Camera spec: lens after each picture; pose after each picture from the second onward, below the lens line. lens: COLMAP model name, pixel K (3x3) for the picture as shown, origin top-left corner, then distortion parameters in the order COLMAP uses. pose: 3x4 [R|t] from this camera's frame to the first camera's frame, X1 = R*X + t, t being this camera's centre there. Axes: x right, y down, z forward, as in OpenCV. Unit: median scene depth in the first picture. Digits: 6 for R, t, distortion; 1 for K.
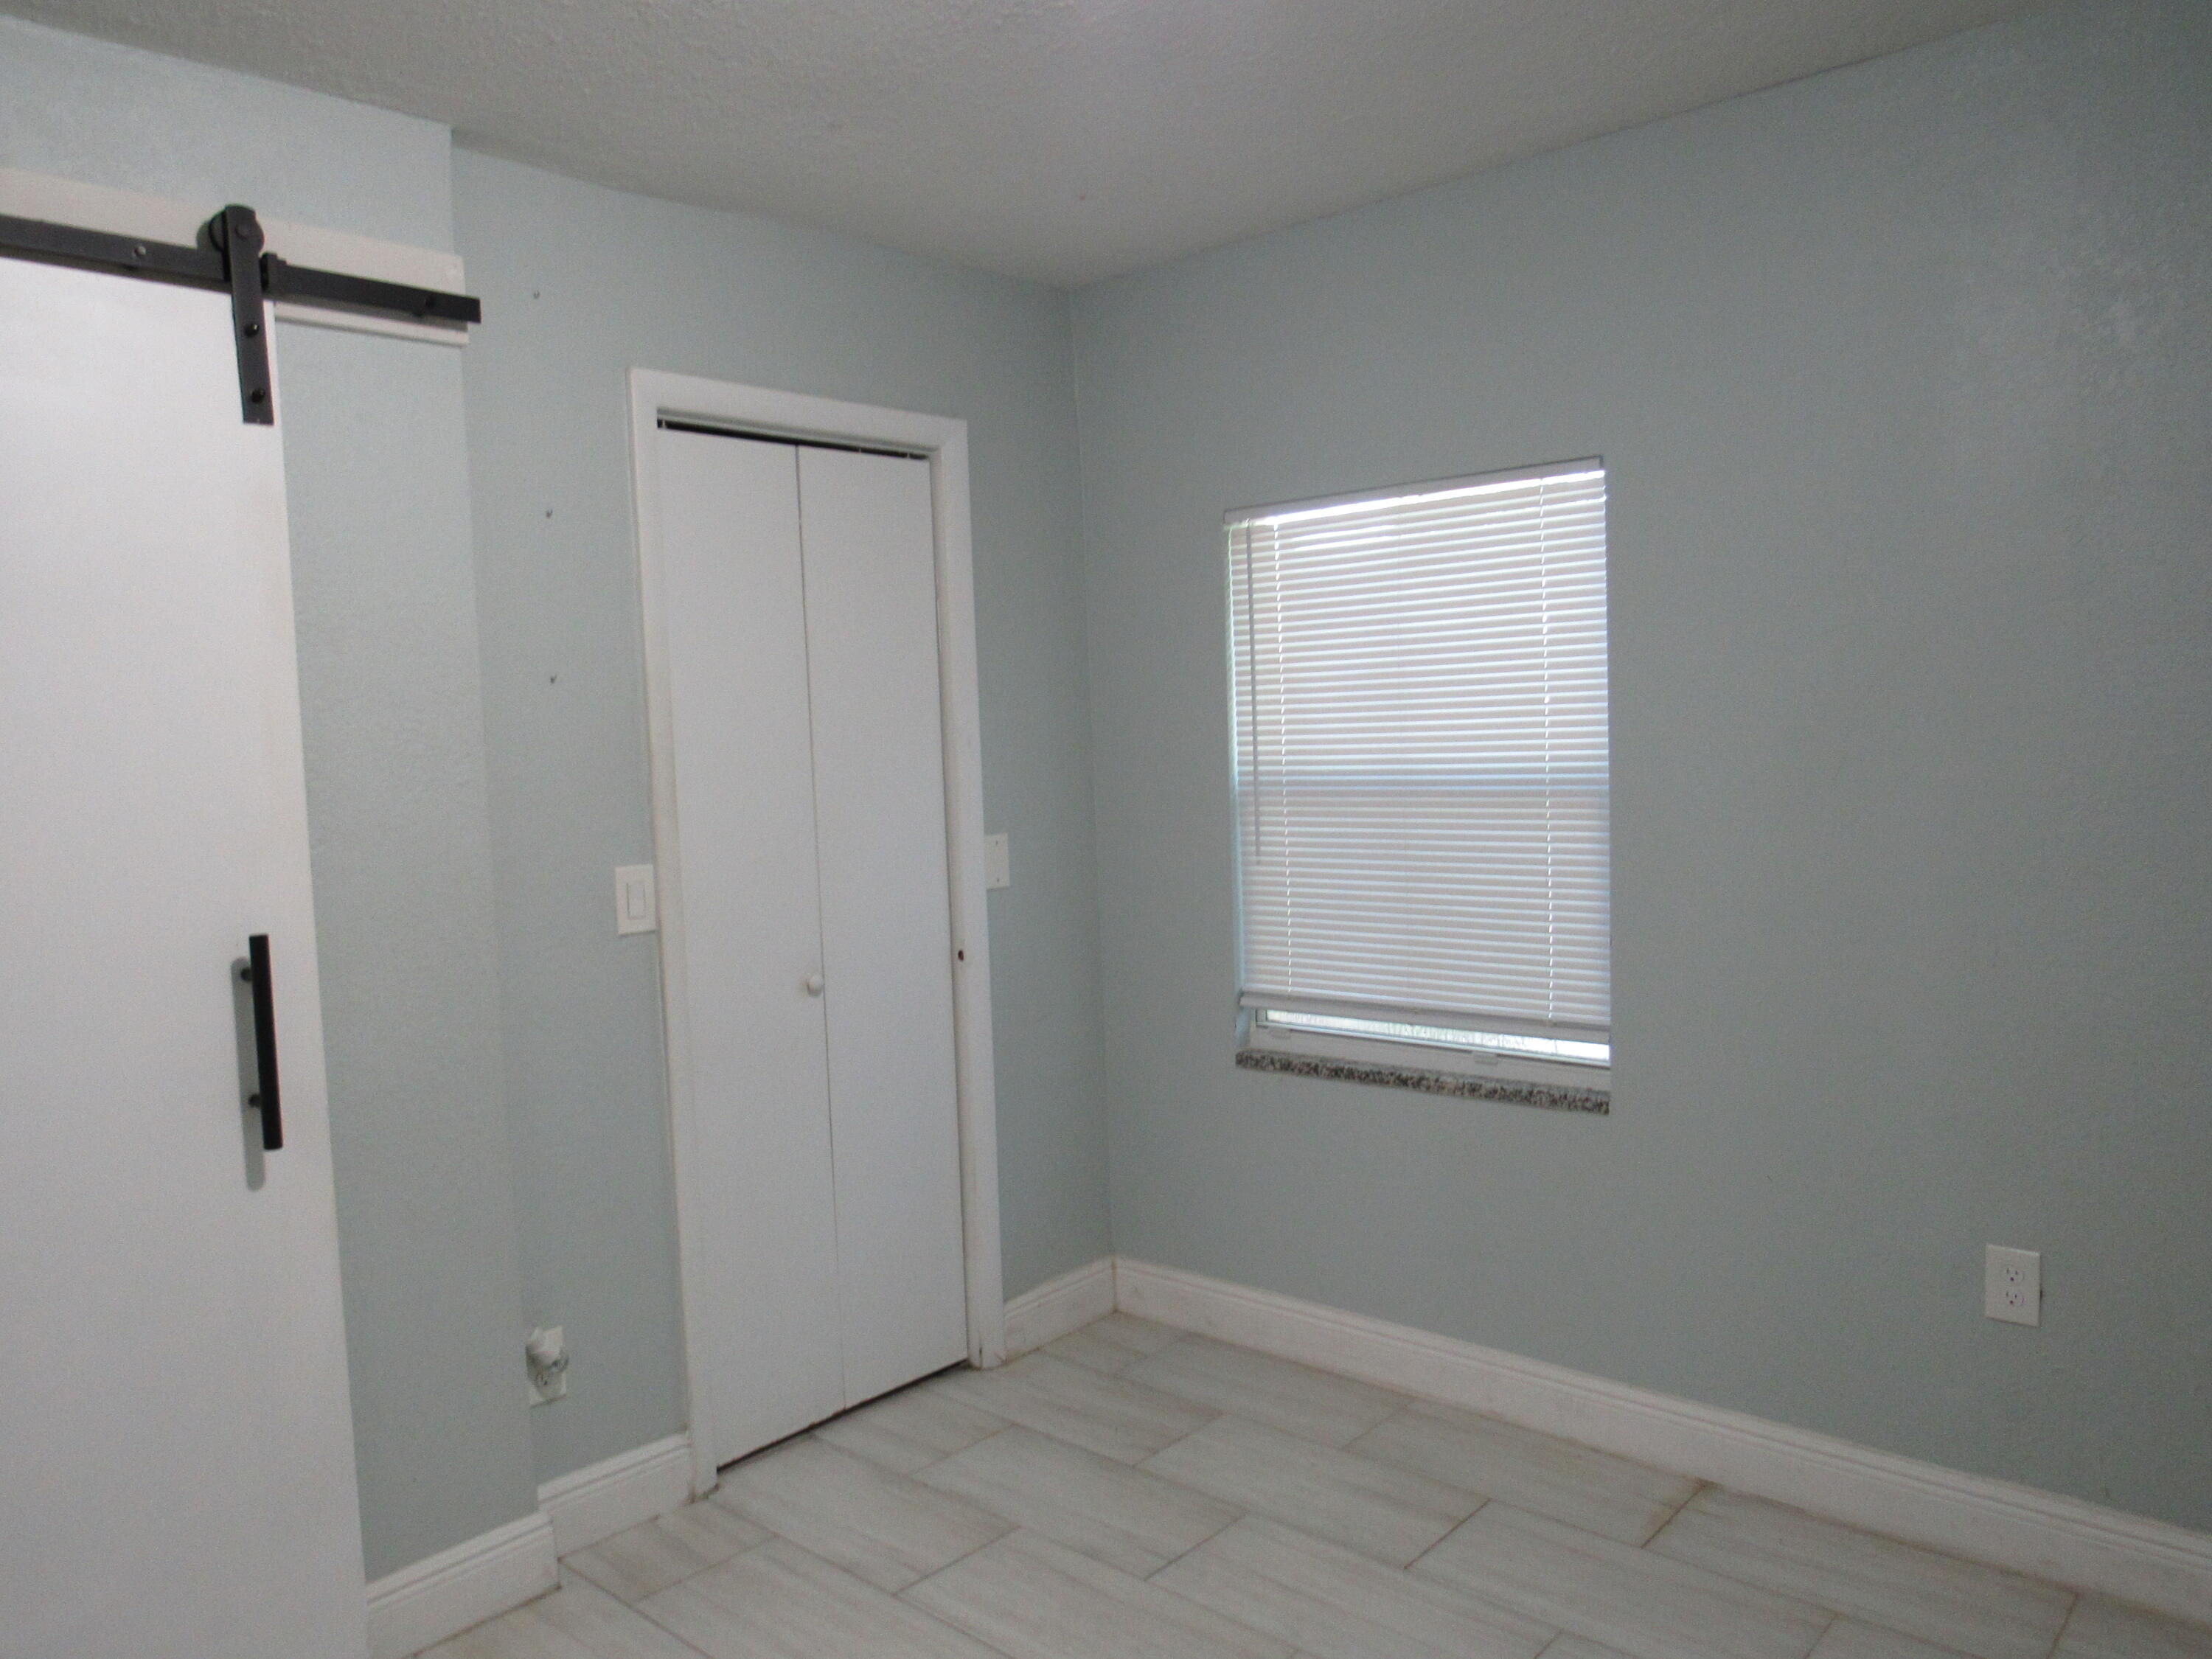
lens RADIAL K [[1577.9, 0, 1097.3], [0, 1577.9, 826.1], [0, 0, 1]] dist [-0.021788, 0.000792]
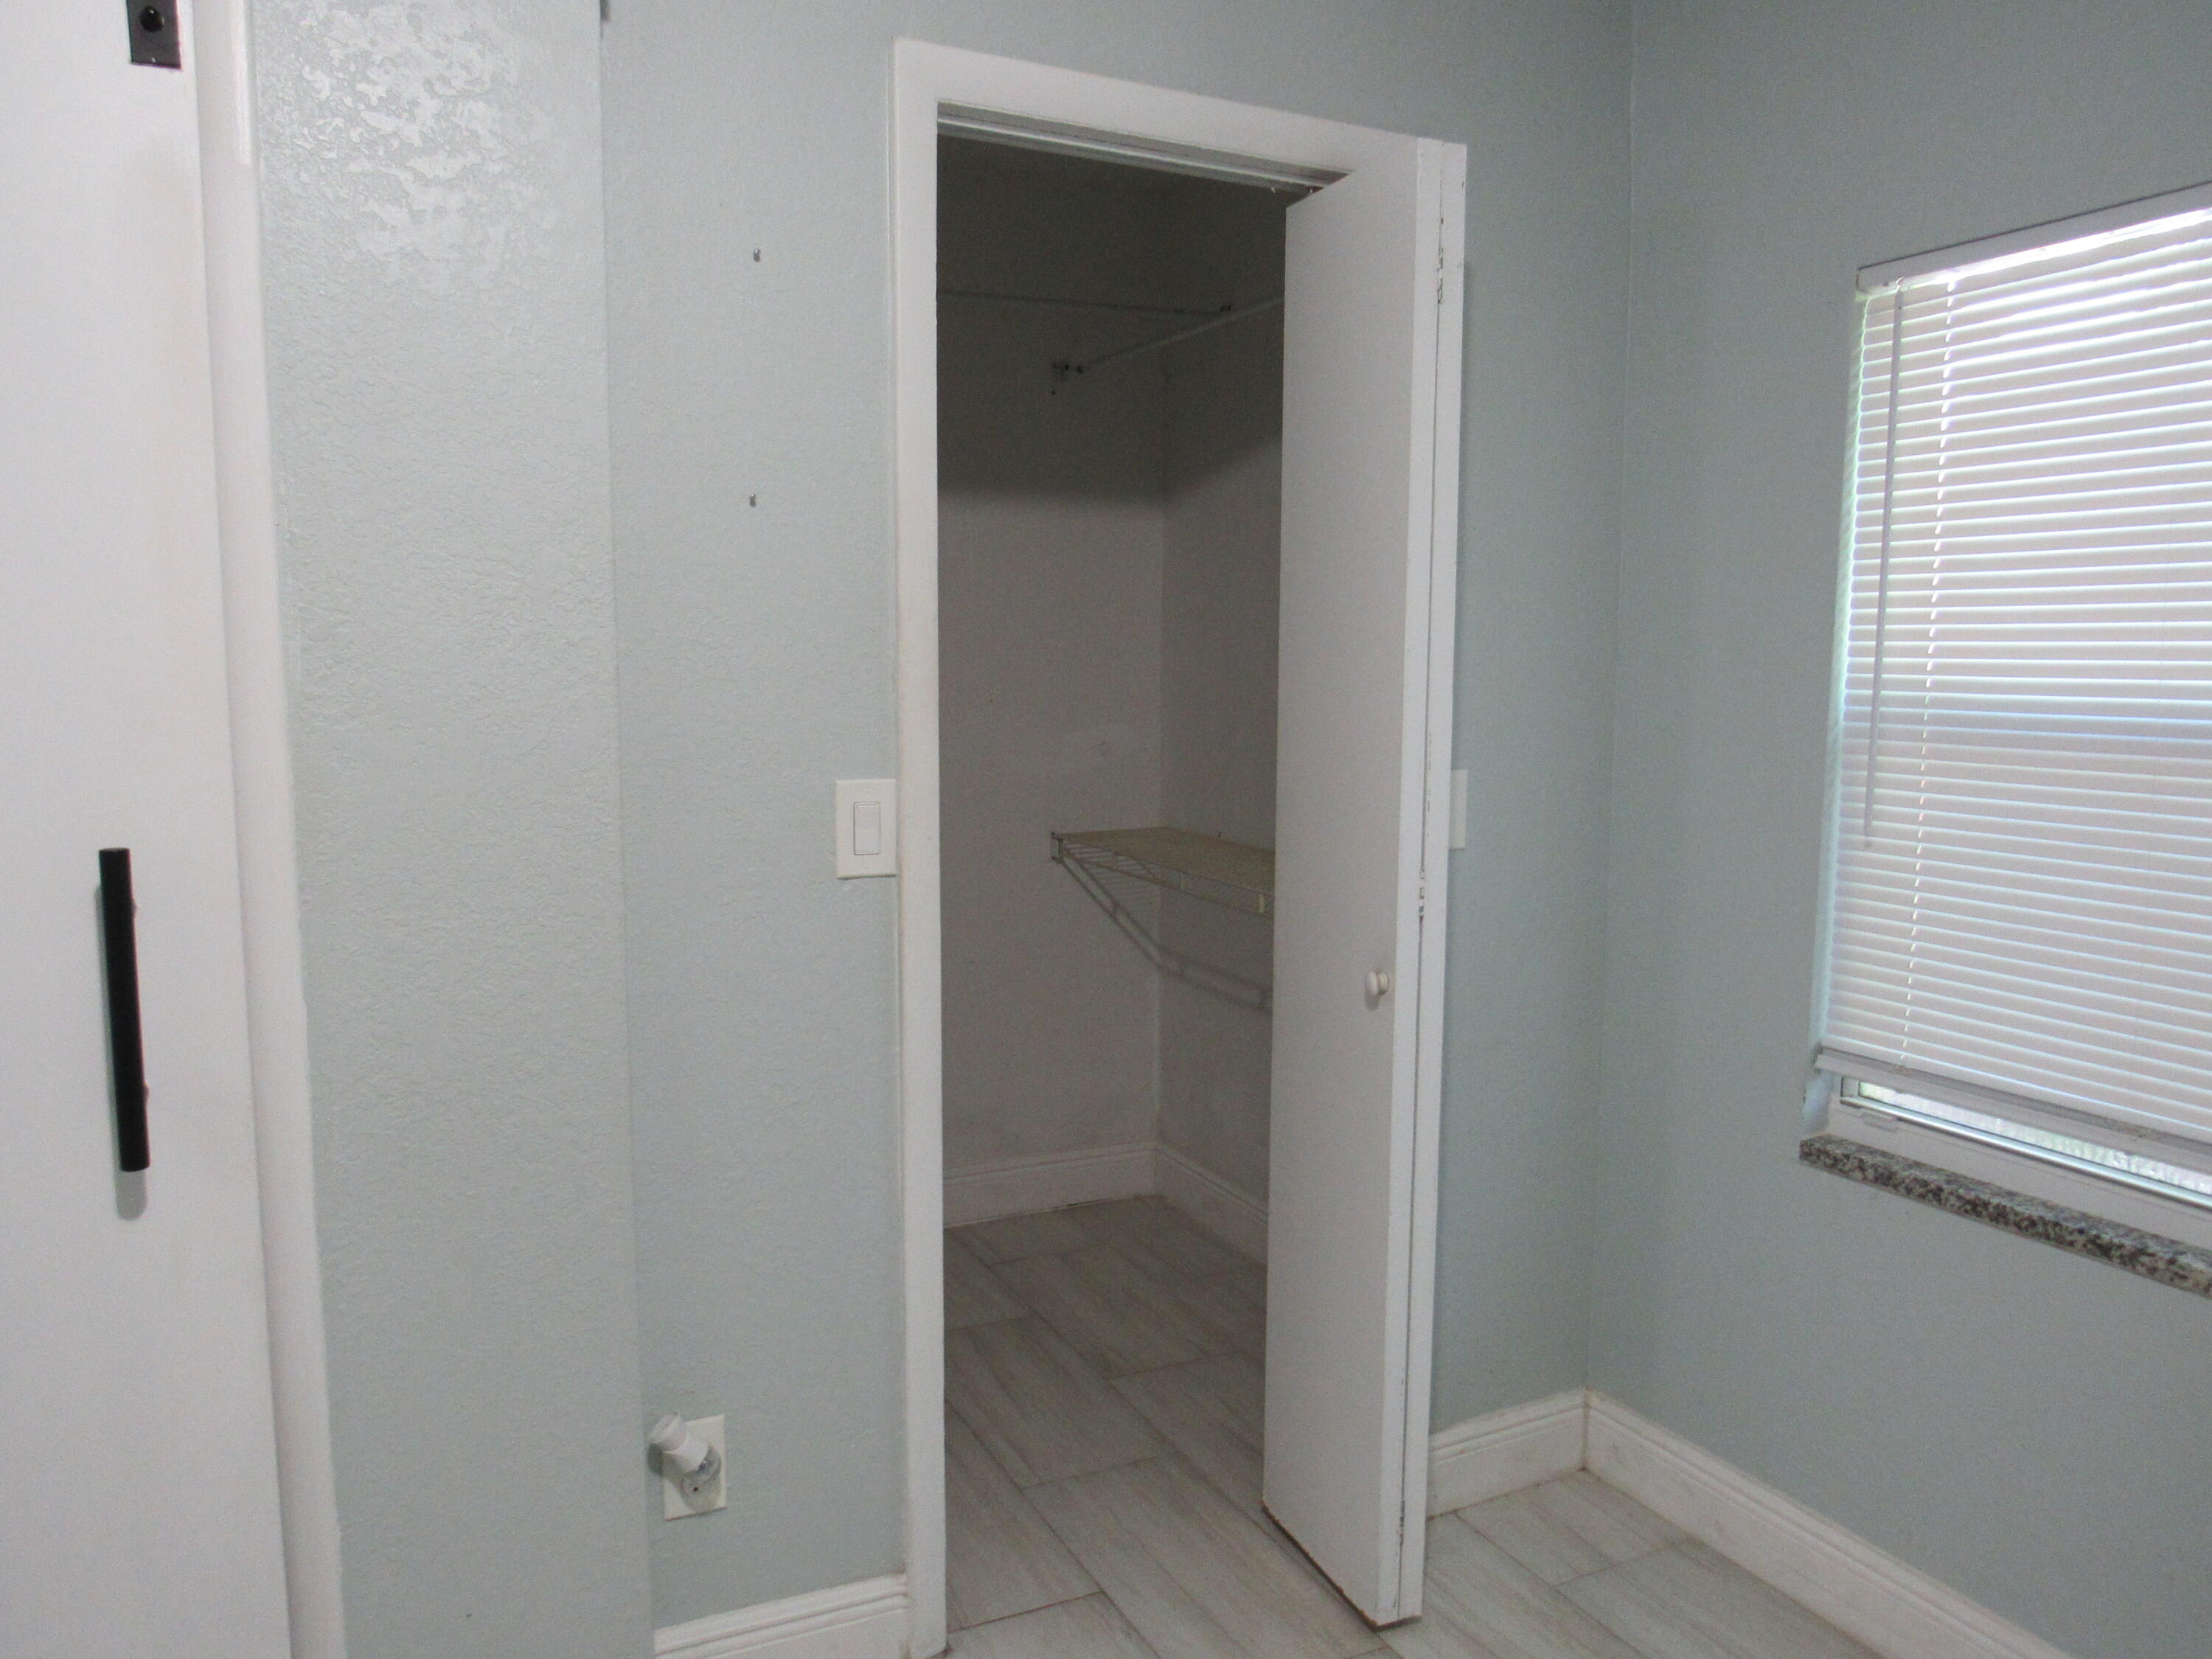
lens RADIAL K [[1577.9, 0, 1106.9], [0, 1577.9, 824.4], [0, 0, 1]] dist [-0.021788, 0.000792]
pose [[0.930688, 0.082250, -0.356448, 0.043438], [-0.064485, 0.996024, 0.061461, -0.003738], [0.360086, -0.034215, 0.932291, 0.321383]]
